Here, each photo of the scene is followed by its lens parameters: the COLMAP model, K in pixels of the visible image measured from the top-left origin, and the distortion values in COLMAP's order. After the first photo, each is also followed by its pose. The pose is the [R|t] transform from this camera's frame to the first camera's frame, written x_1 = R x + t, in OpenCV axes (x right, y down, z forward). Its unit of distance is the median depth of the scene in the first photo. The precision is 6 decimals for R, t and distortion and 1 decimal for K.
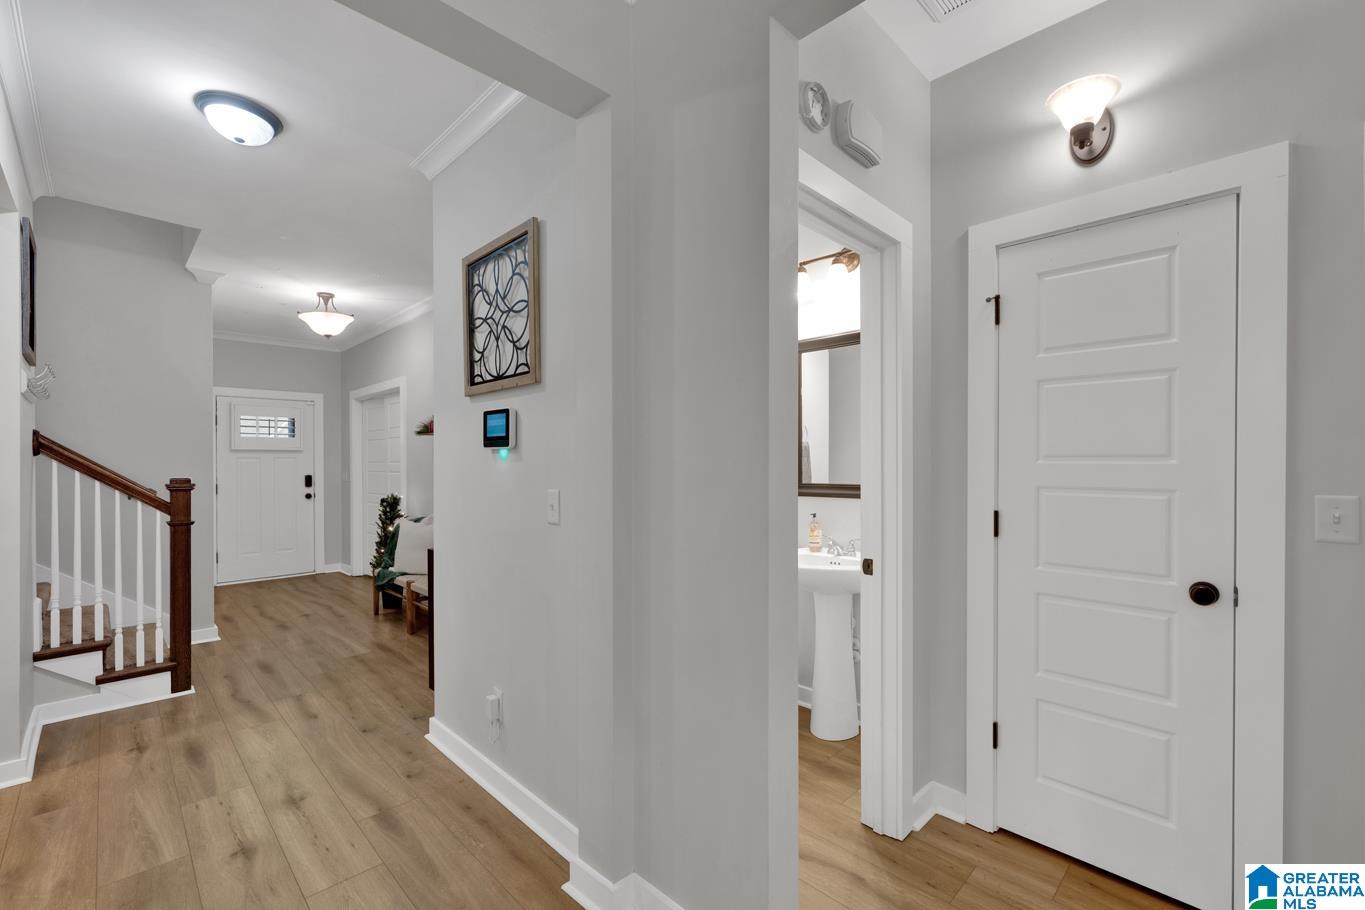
lens RADIAL K [[538.8, 0, 681.4], [0, 538.8, 460.8], [0, 0, 1]] dist [0.000396, 0.000016]
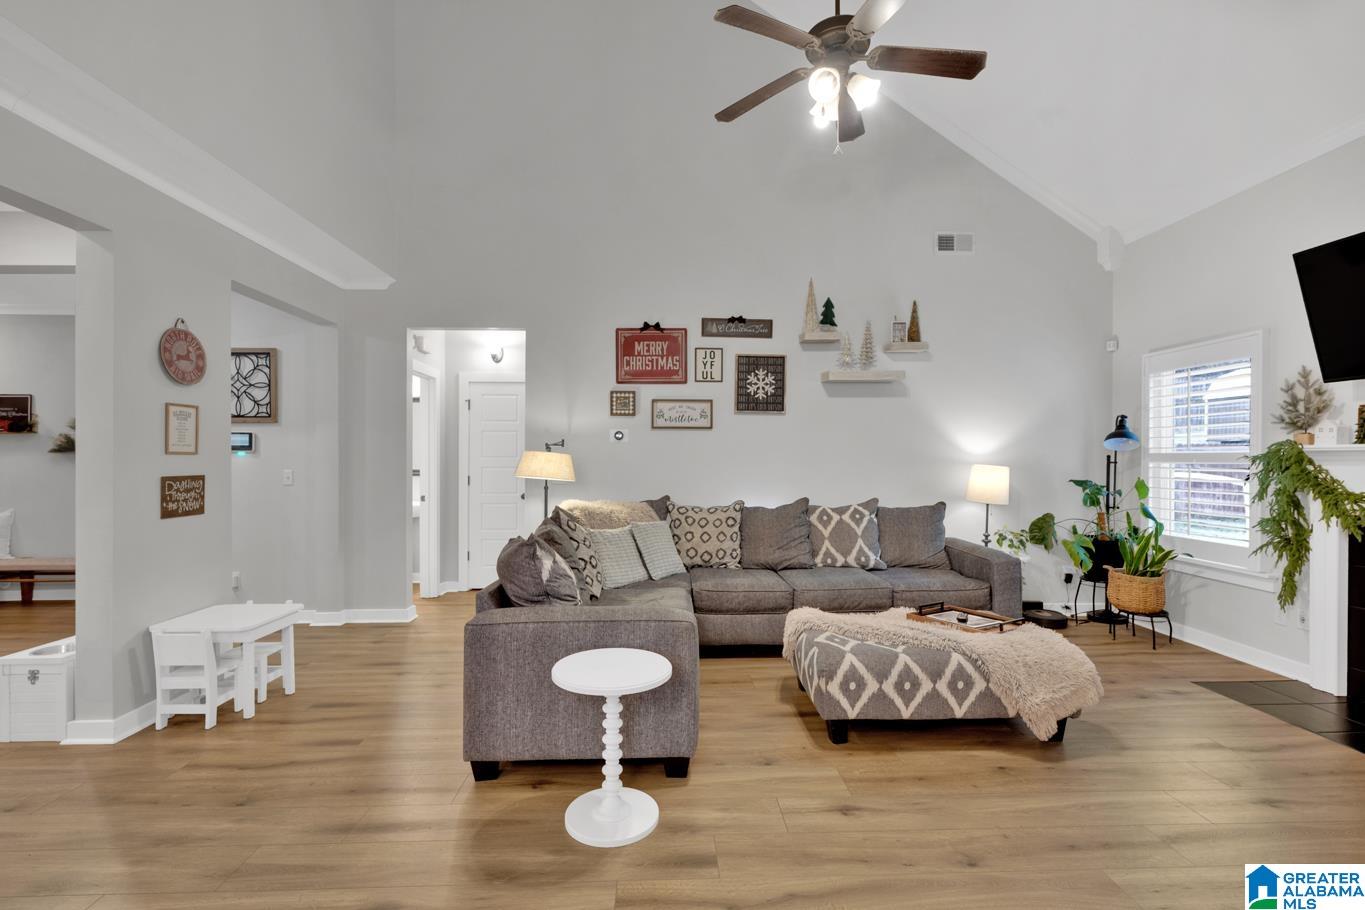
lens RADIAL K [[621.5, 0, 684.8], [0, 621.5, 459.5], [0, 0, 1]] dist [0.000482, 0.000028]
pose [[0.673017, 0.004672, 0.739612, -1.002947], [0.001334, 0.999971, -0.007531, 0.028348], [-0.739626, 0.006055, 0.672991, -1.918022]]
